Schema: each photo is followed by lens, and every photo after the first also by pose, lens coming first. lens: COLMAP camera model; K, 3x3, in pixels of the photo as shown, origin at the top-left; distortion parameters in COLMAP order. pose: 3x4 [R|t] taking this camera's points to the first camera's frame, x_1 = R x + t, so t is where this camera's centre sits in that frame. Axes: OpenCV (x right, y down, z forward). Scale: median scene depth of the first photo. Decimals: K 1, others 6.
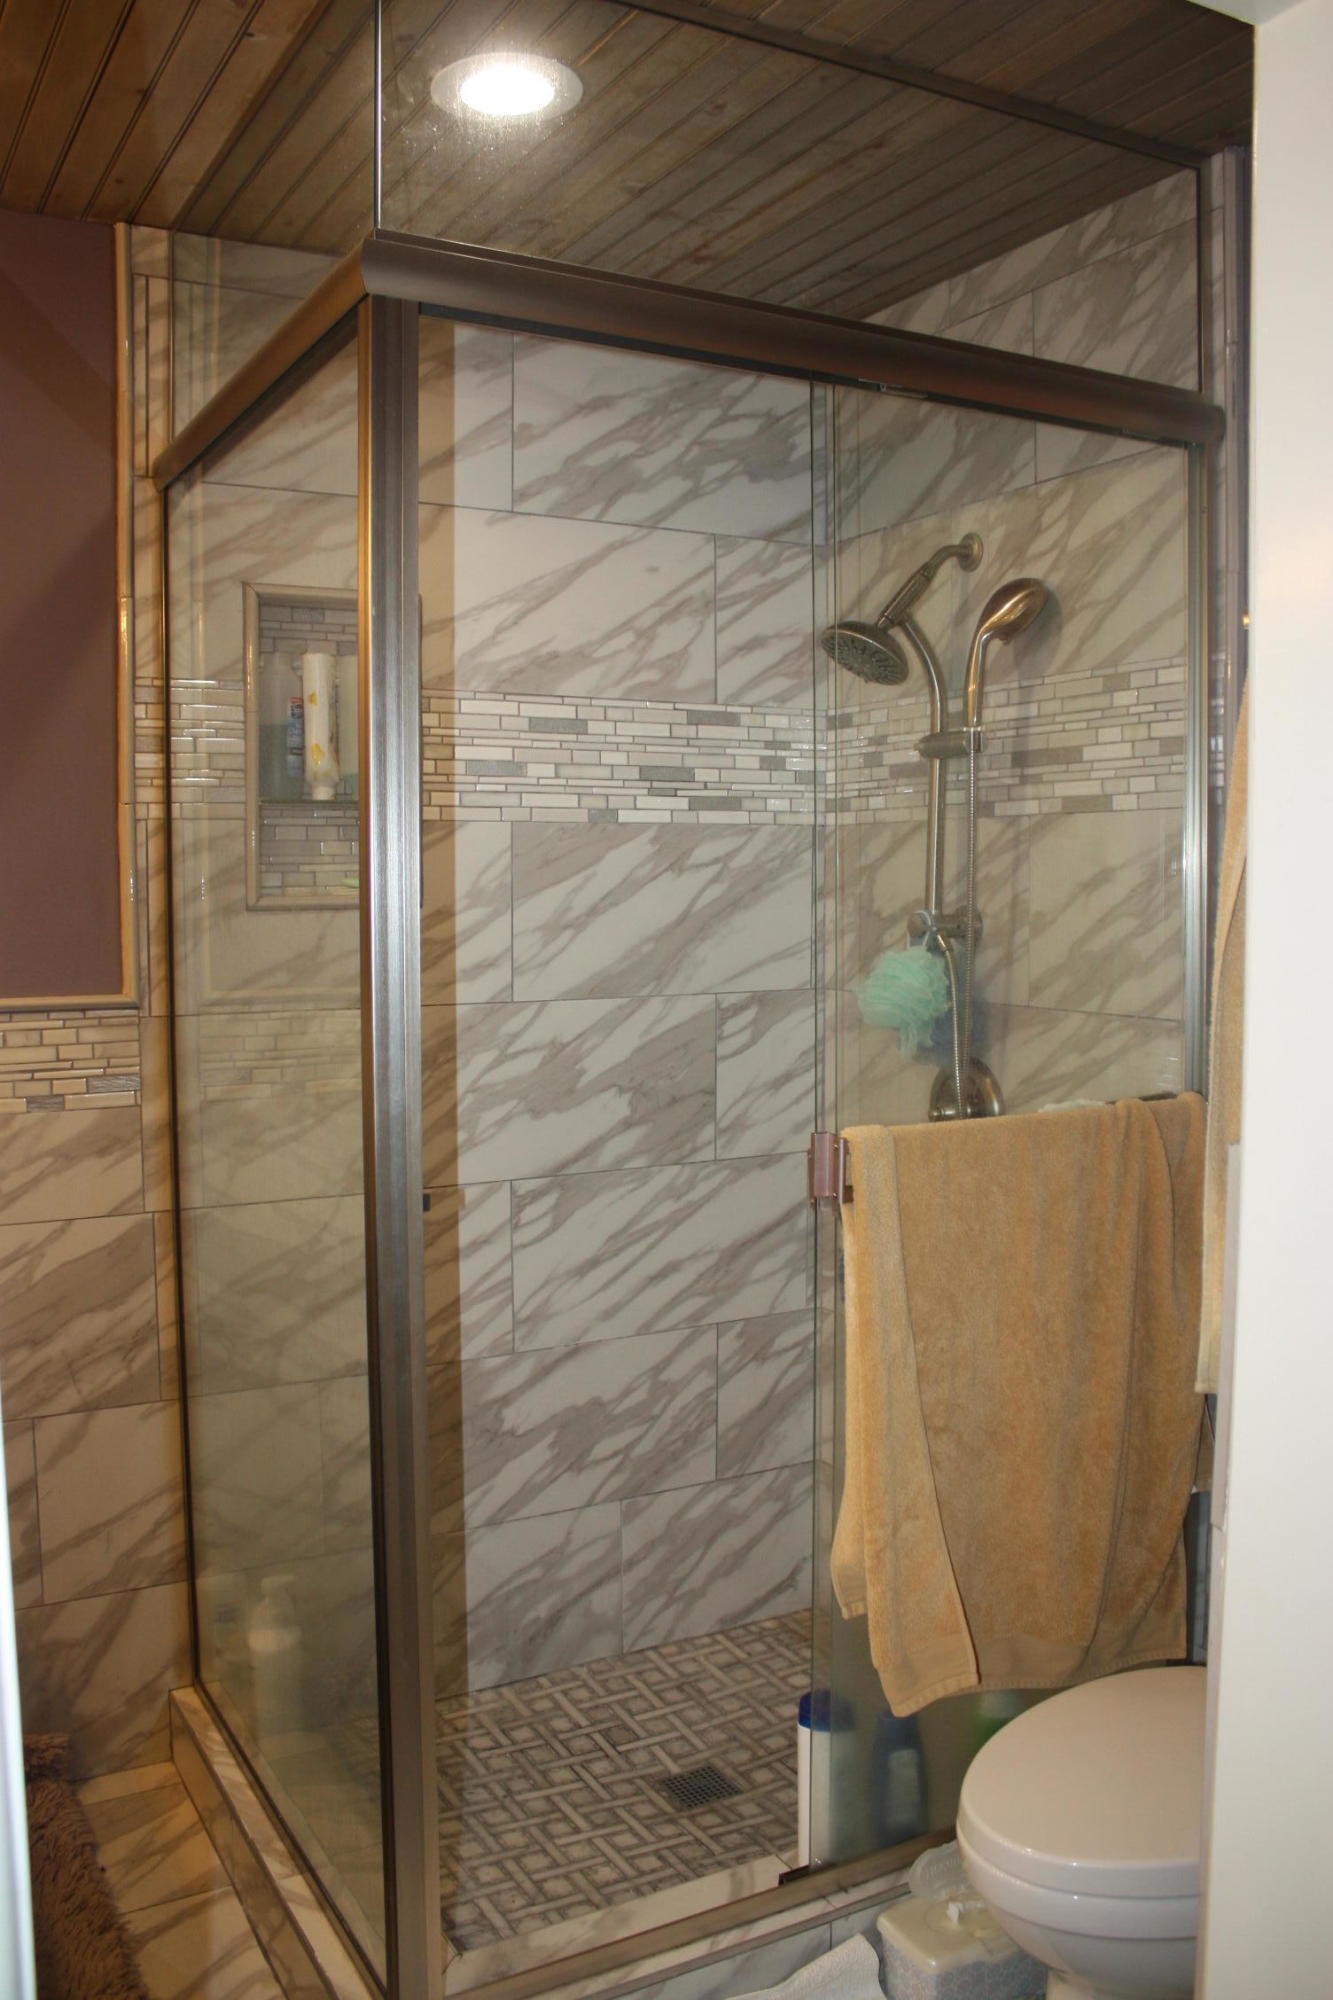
lens RADIAL K [[1669.9, 0, 666.5], [0, 1669.9, 1000.0], [0, 0, 1]] dist [-0.157966, 0.003729]
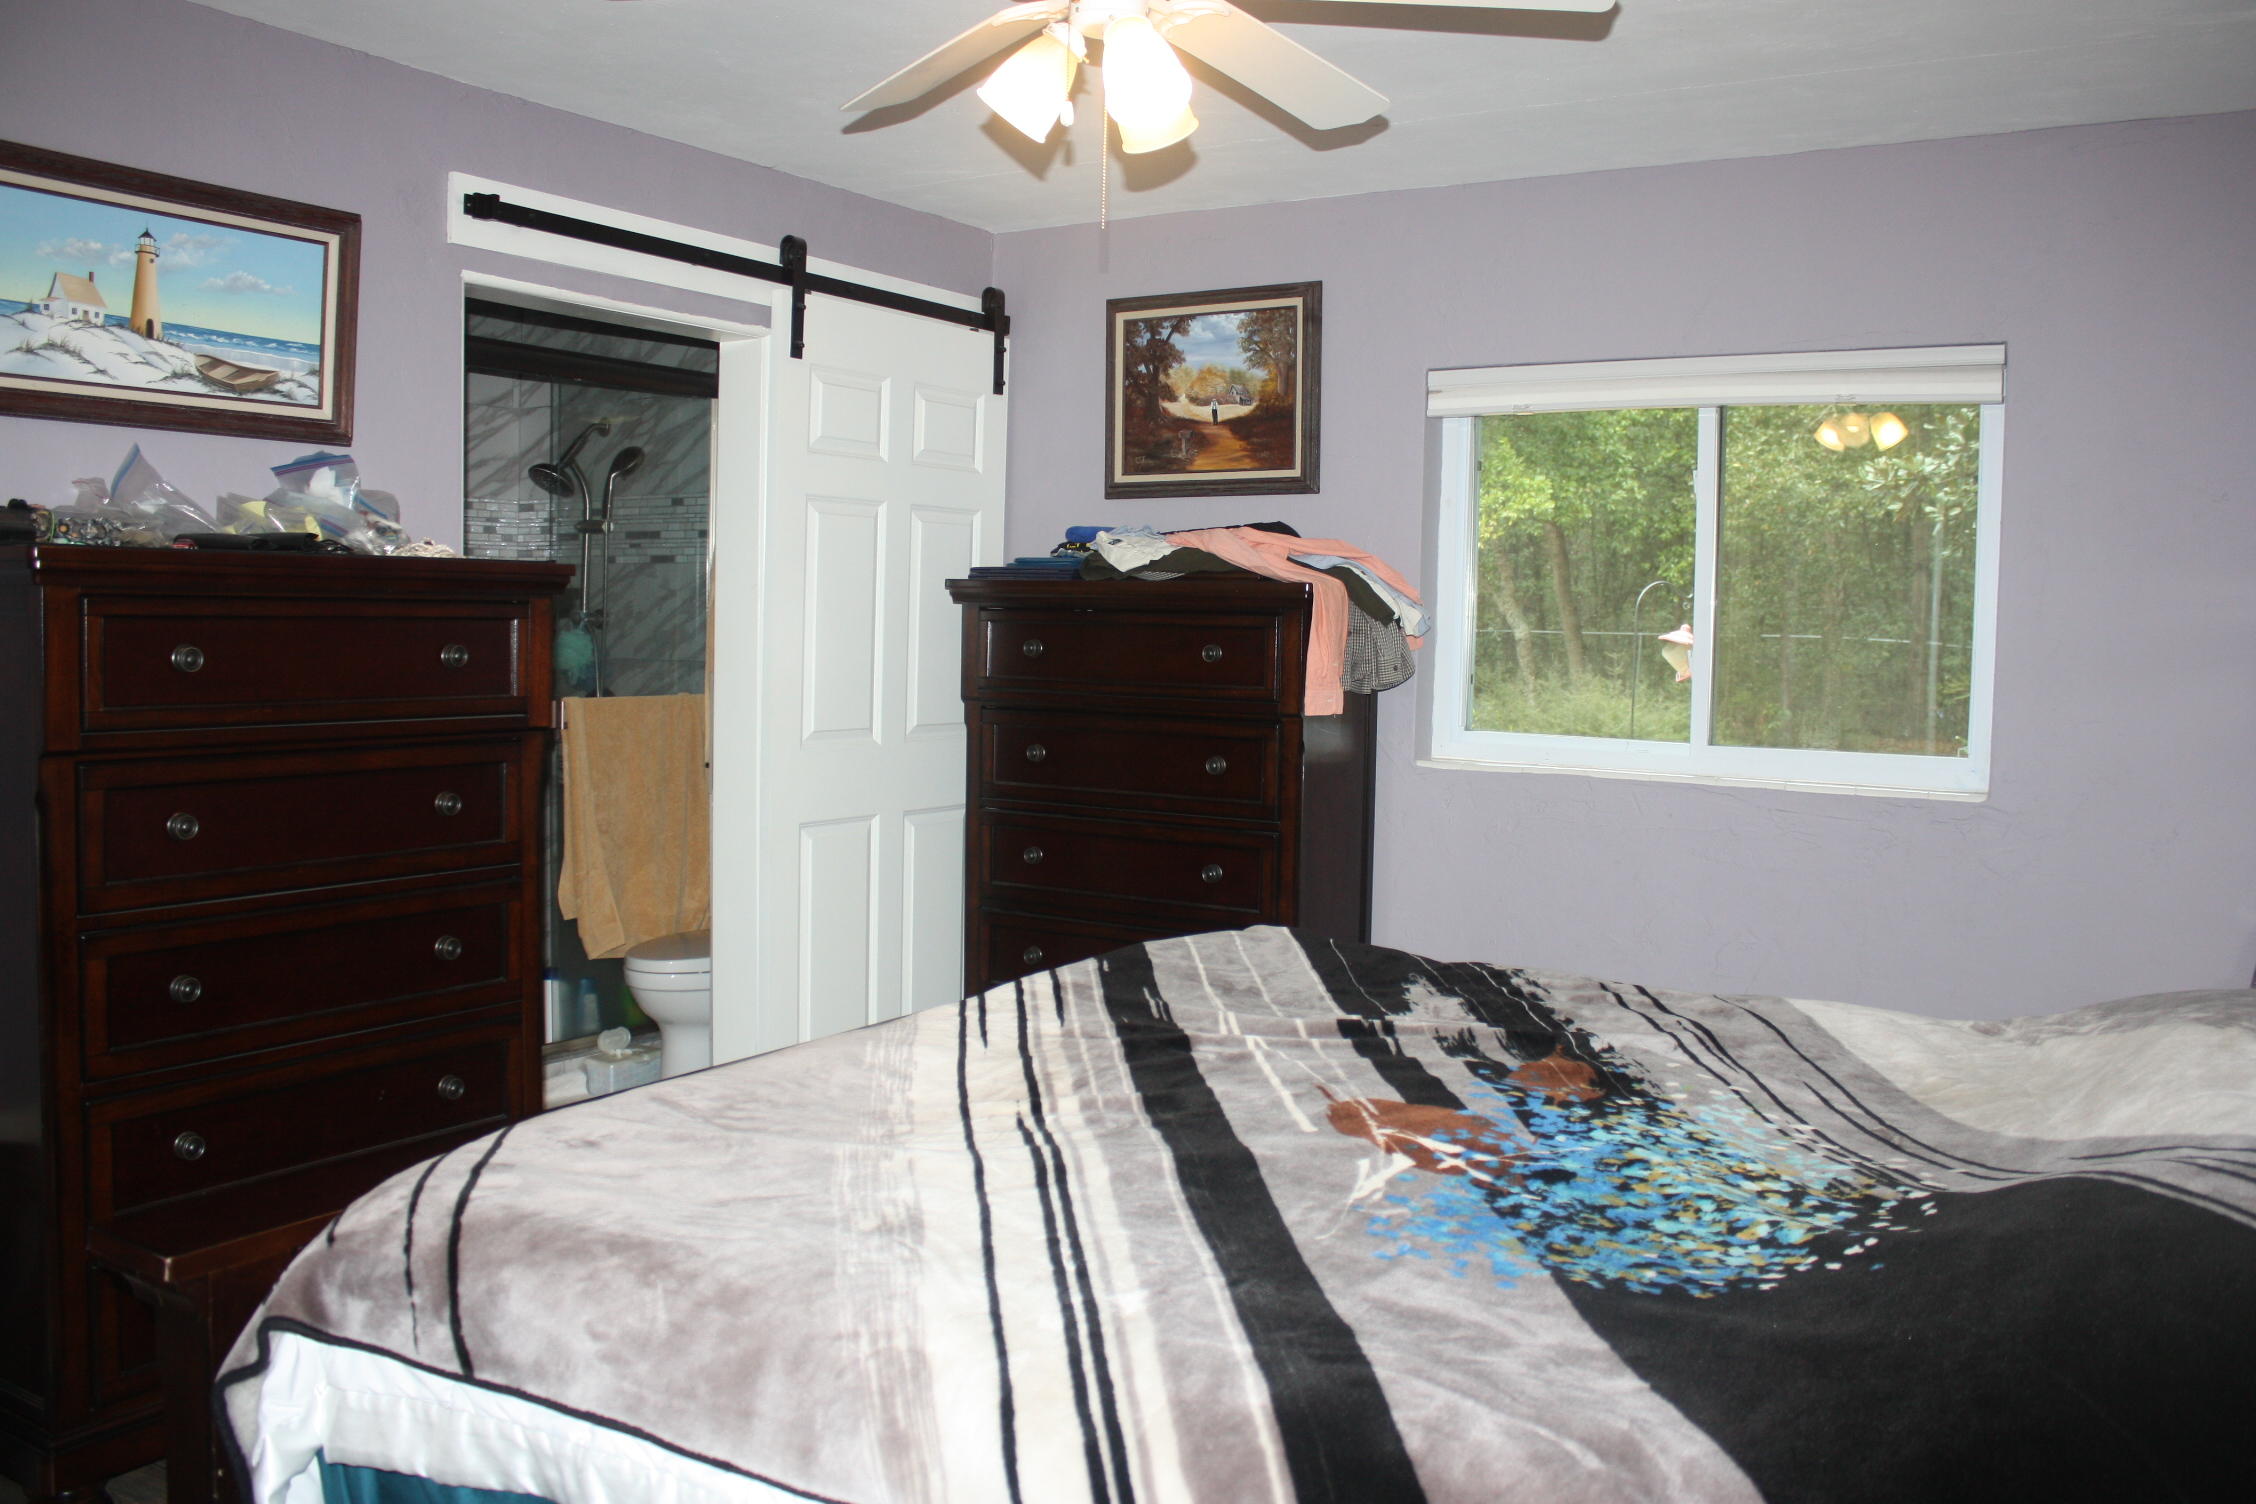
lens RADIAL K [[1883.6, 0, 1128.0], [0, 1883.6, 752.0], [0, 0, 1]] dist [-0.157966, 0.003729]
pose [[0.876562, -0.013166, 0.481110, -0.346346], [0.011056, 0.999913, 0.007219, 0.107937], [-0.481163, -0.001008, 0.876631, -1.277463]]
